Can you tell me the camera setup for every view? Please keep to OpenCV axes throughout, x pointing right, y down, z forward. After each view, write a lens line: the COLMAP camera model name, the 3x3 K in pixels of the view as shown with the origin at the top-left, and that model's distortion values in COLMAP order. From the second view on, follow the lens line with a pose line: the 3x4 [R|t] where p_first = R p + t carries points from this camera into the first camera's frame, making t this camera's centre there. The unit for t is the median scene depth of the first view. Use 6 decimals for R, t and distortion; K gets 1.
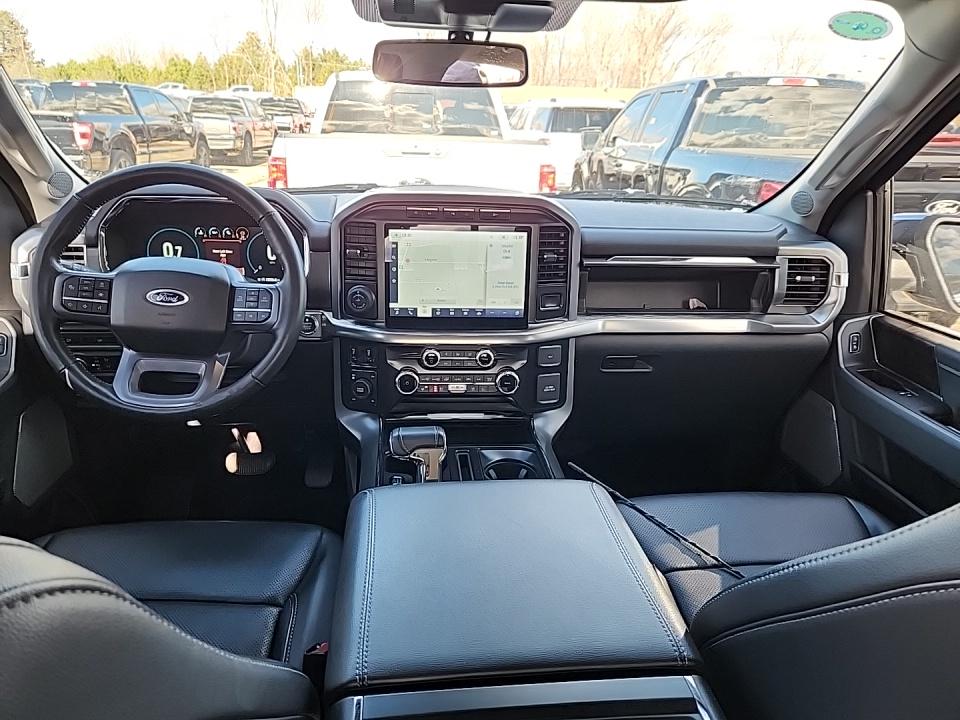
lens RADIAL K [[645.8, 0, 477.2], [0, 645.8, 365.5], [0, 0, 1]] dist [0.058569, -0.042419]
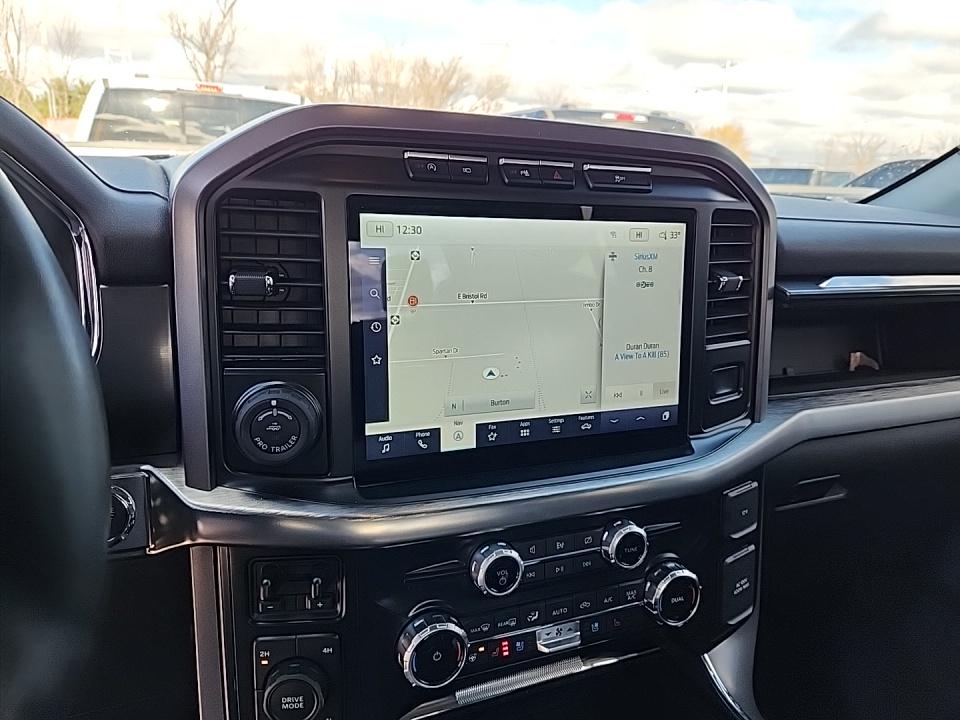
lens RADIAL K [[645.8, 0, 479.1], [0, 645.8, 354.4], [0, 0, 1]] dist [0.058569, -0.042419]
pose [[0.953509, -0.060491, 0.295232, -0.176028], [0.083865, 0.994212, -0.067151, -0.104042], [-0.289461, 0.088788, 0.953063, 0.641786]]
